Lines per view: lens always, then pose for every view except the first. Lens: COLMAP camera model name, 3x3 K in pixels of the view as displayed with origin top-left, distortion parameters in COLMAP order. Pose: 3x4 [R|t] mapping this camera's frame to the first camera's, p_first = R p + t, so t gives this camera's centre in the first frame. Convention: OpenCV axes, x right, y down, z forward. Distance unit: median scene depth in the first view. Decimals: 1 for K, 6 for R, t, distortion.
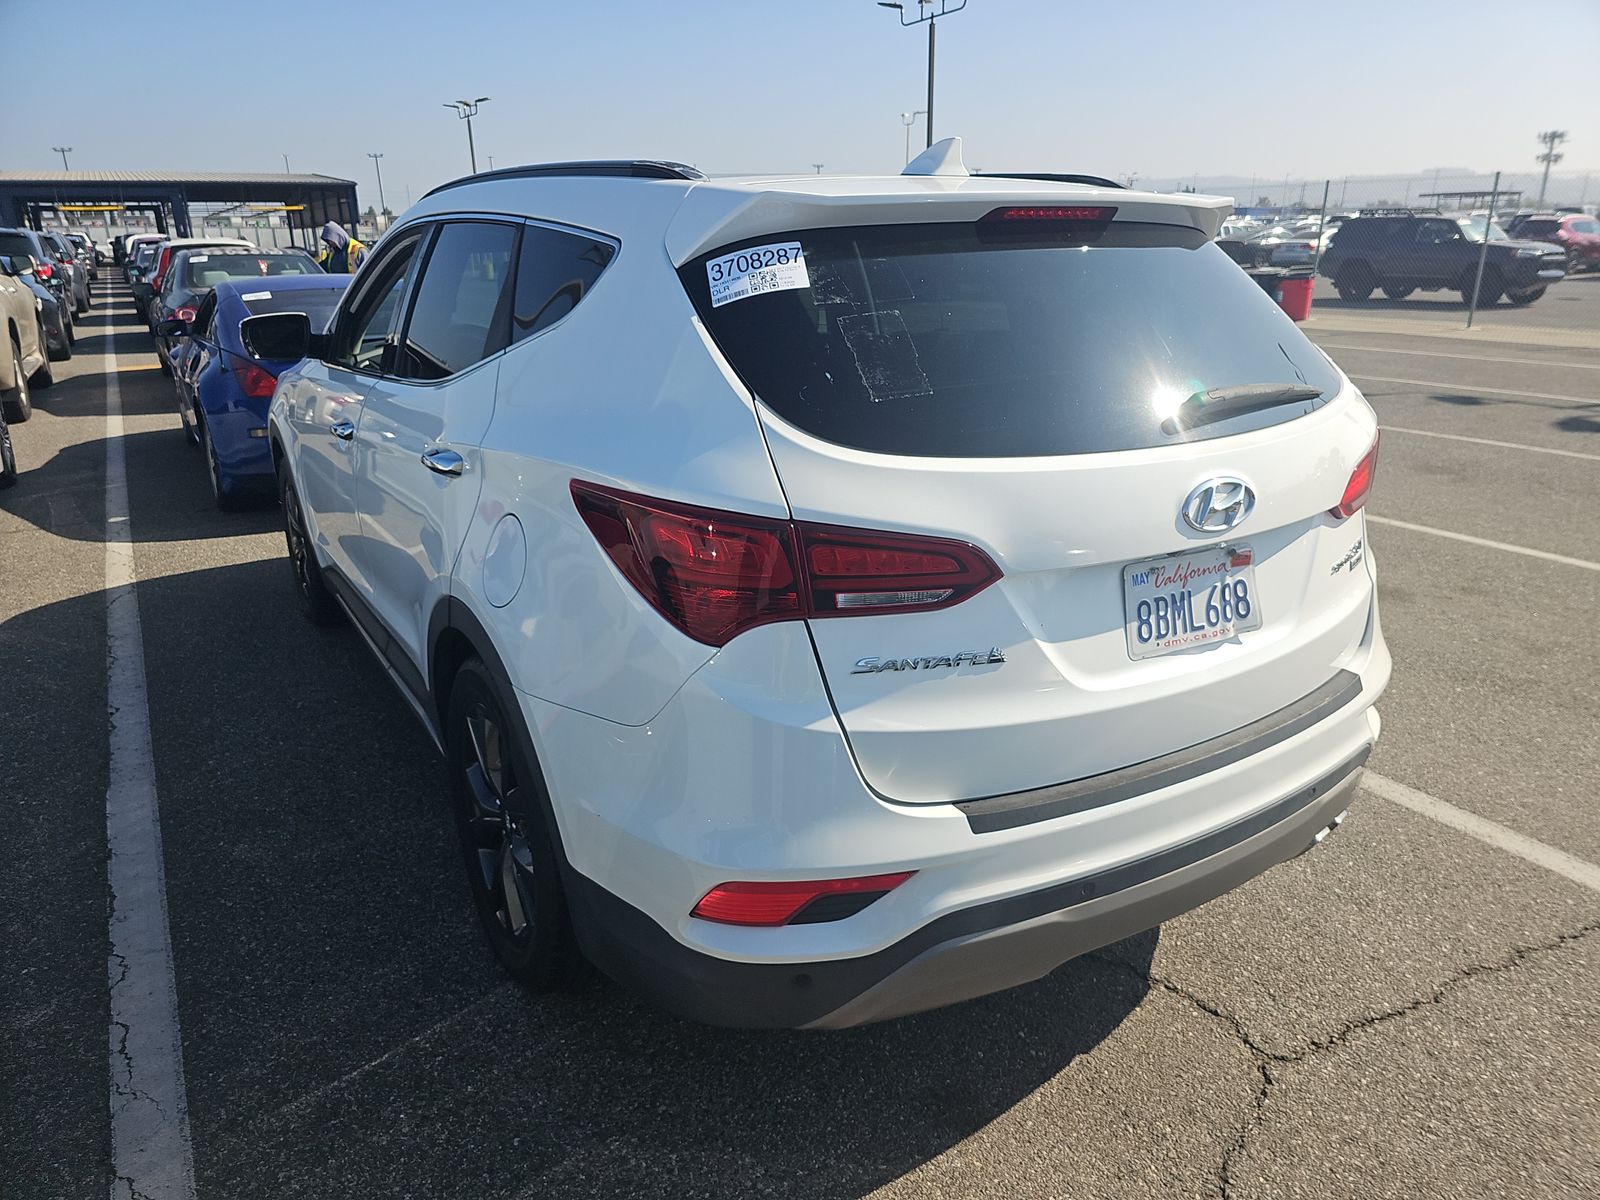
lens RADIAL K [[1079.5, 0, 793.6], [0, 1079.5, 624.0], [0, 0, 1]] dist [0.050459, -0.049573]
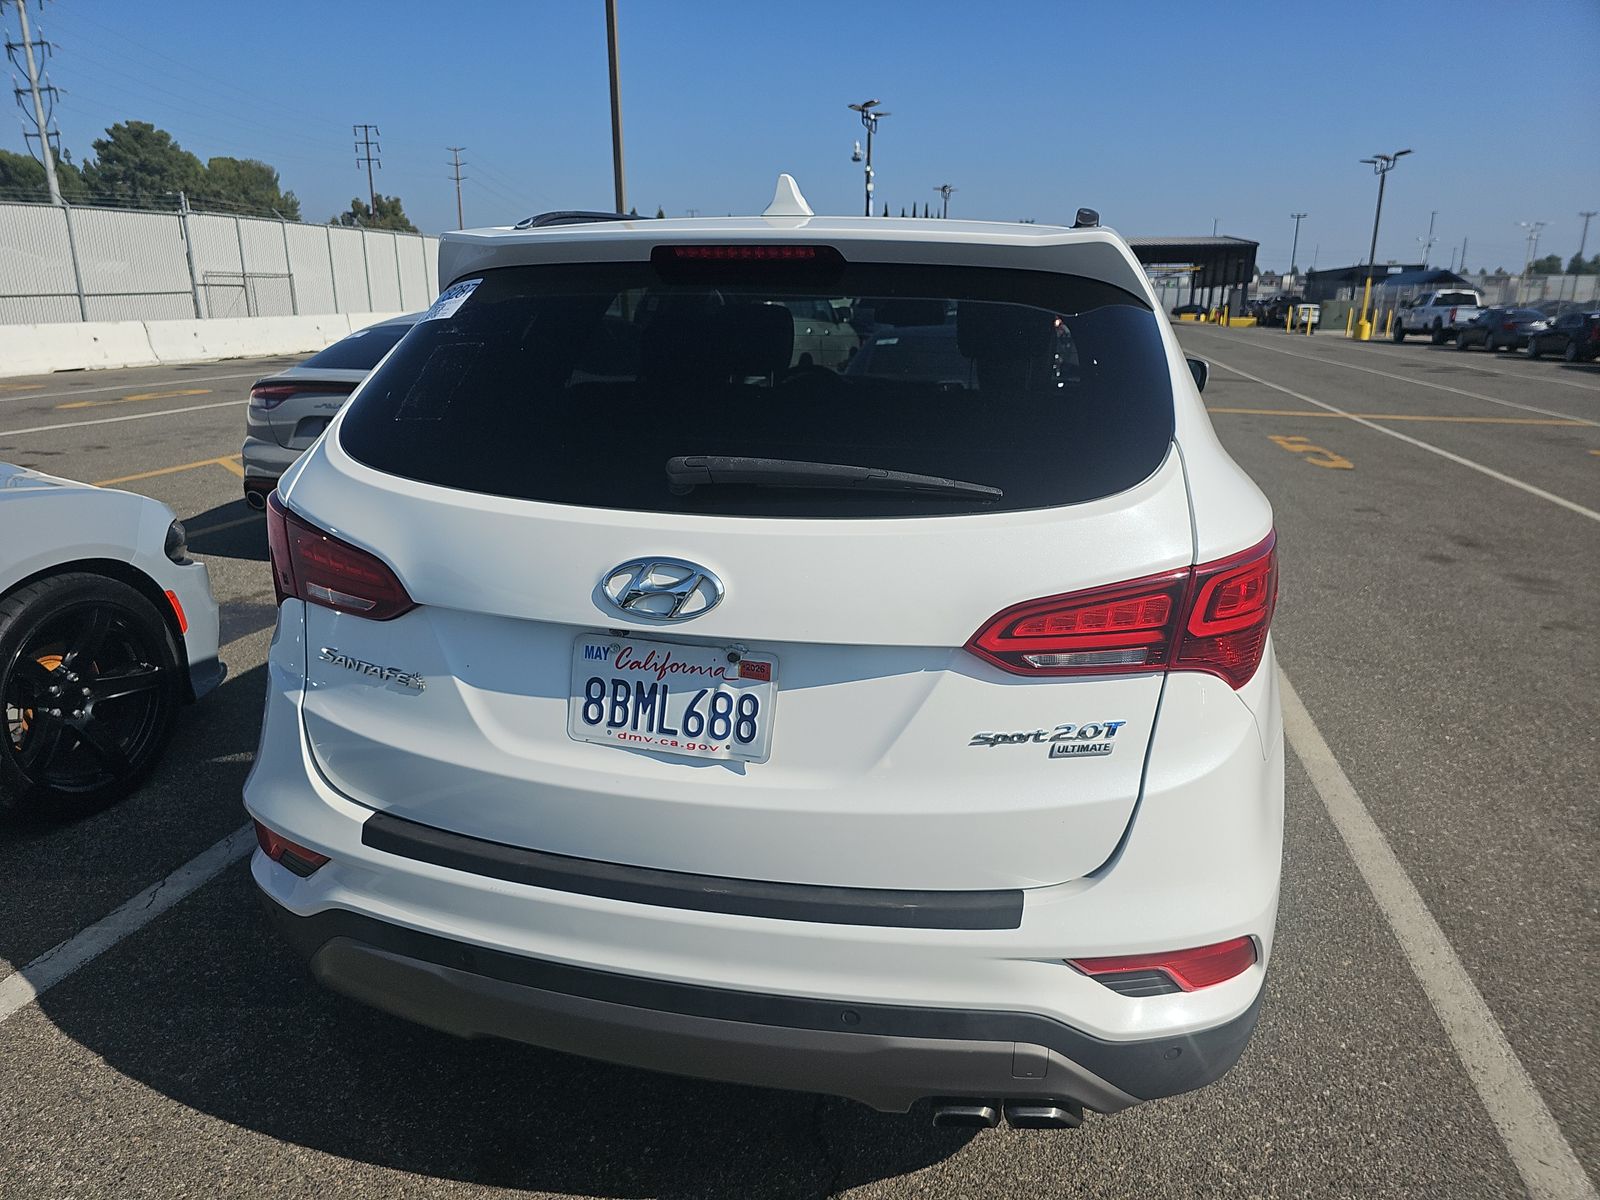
lens RADIAL K [[1079.5, 0, 793.6], [0, 1079.5, 624.0], [0, 0, 1]] dist [0.050459, -0.049573]
pose [[0.713819, 0.220725, -0.664637, 0.992030], [-0.253260, 0.966164, 0.048861, -0.144331], [0.652933, 0.133448, 0.745567, 0.430023]]
